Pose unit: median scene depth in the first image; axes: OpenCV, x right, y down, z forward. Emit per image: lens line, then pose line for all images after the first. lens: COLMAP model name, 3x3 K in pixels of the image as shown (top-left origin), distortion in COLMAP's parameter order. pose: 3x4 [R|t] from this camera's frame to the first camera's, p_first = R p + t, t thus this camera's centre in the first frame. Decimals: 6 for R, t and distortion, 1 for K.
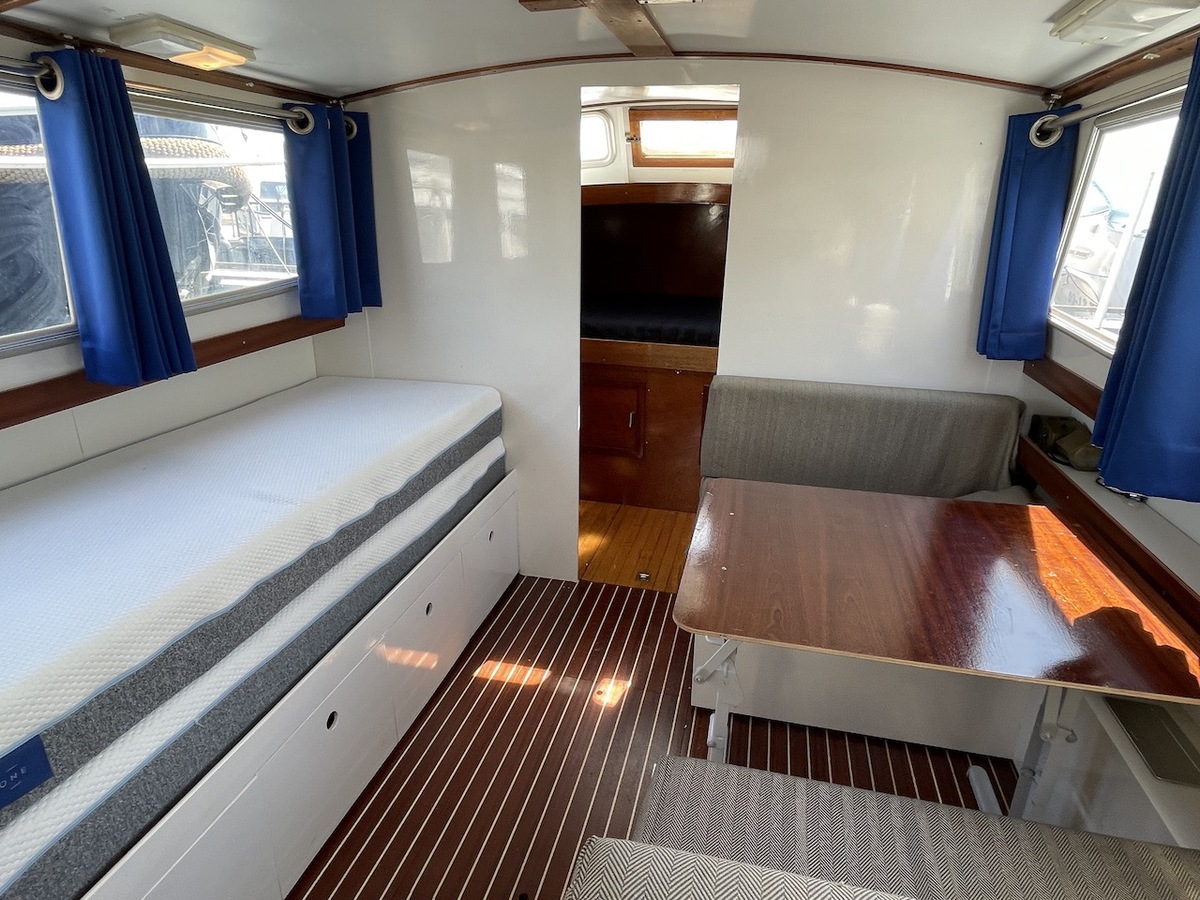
lens RADIAL K [[681.4, 0, 600.0], [0, 681.4, 450.0], [0, 0, 1]] dist [-0.028315, 0.020612]
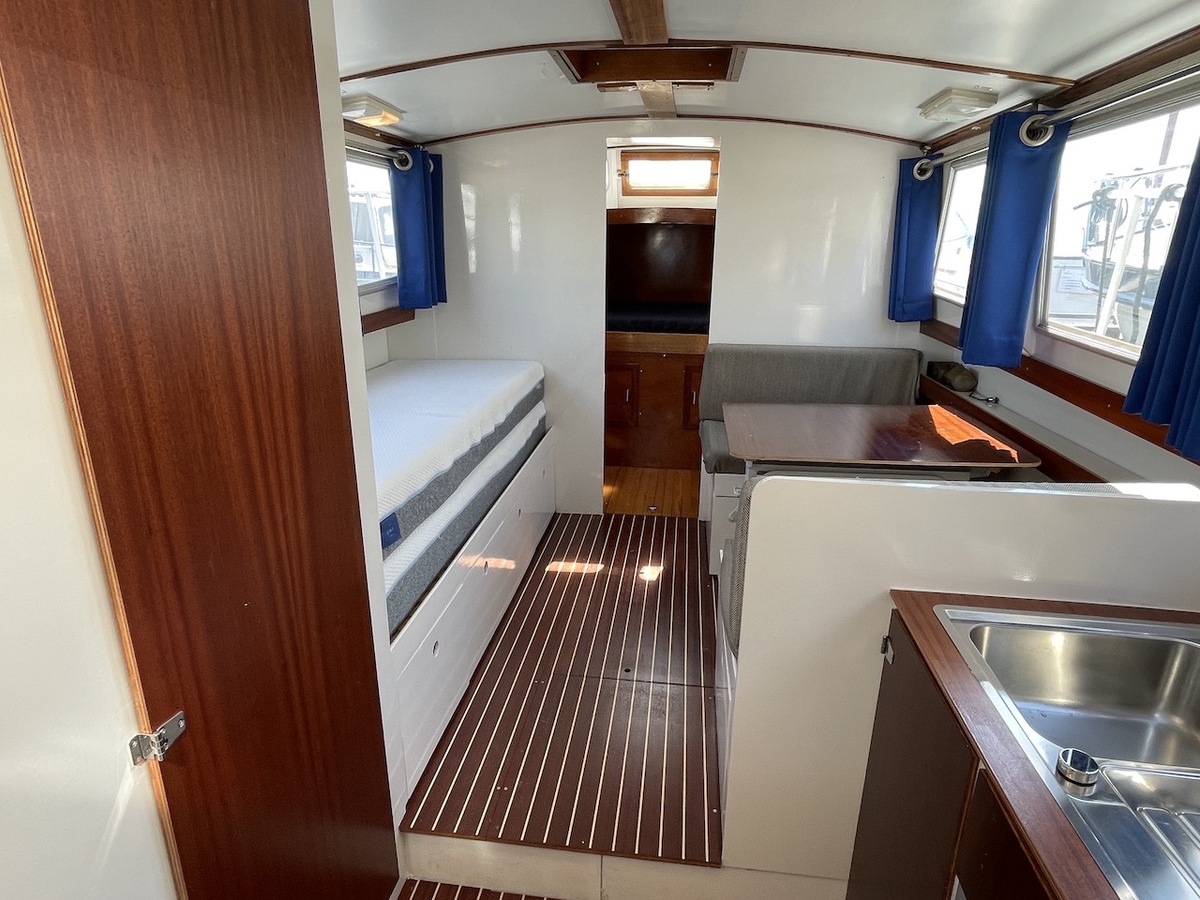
lens RADIAL K [[673.5, 0, 604.3], [0, 673.5, 451.0], [0, 0, 1]] dist [-0.002361, -0.001290]
pose [[0.993065, -0.043166, 0.109352, -0.205452], [0.047515, 0.998167, -0.037479, 0.152655], [-0.107534, 0.042415, 0.993296, -0.334555]]
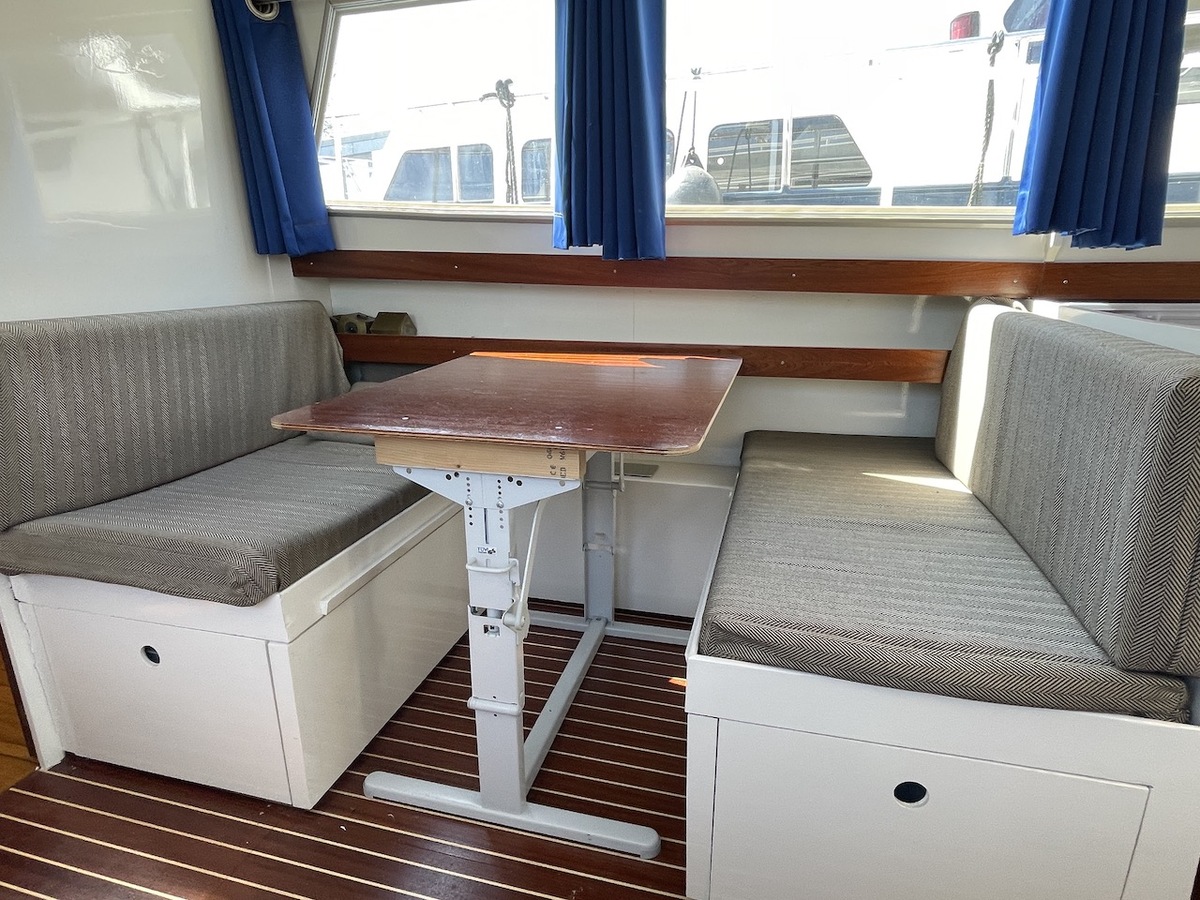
lens RADIAL K [[673.5, 0, 604.3], [0, 673.5, 451.0], [0, 0, 1]] dist [-0.002361, -0.001290]
pose [[0.025740, -0.294460, 0.955317, -0.334763], [0.346642, 0.898971, 0.267752, 0.006244], [-0.937644, 0.324261, 0.125212, 0.506602]]
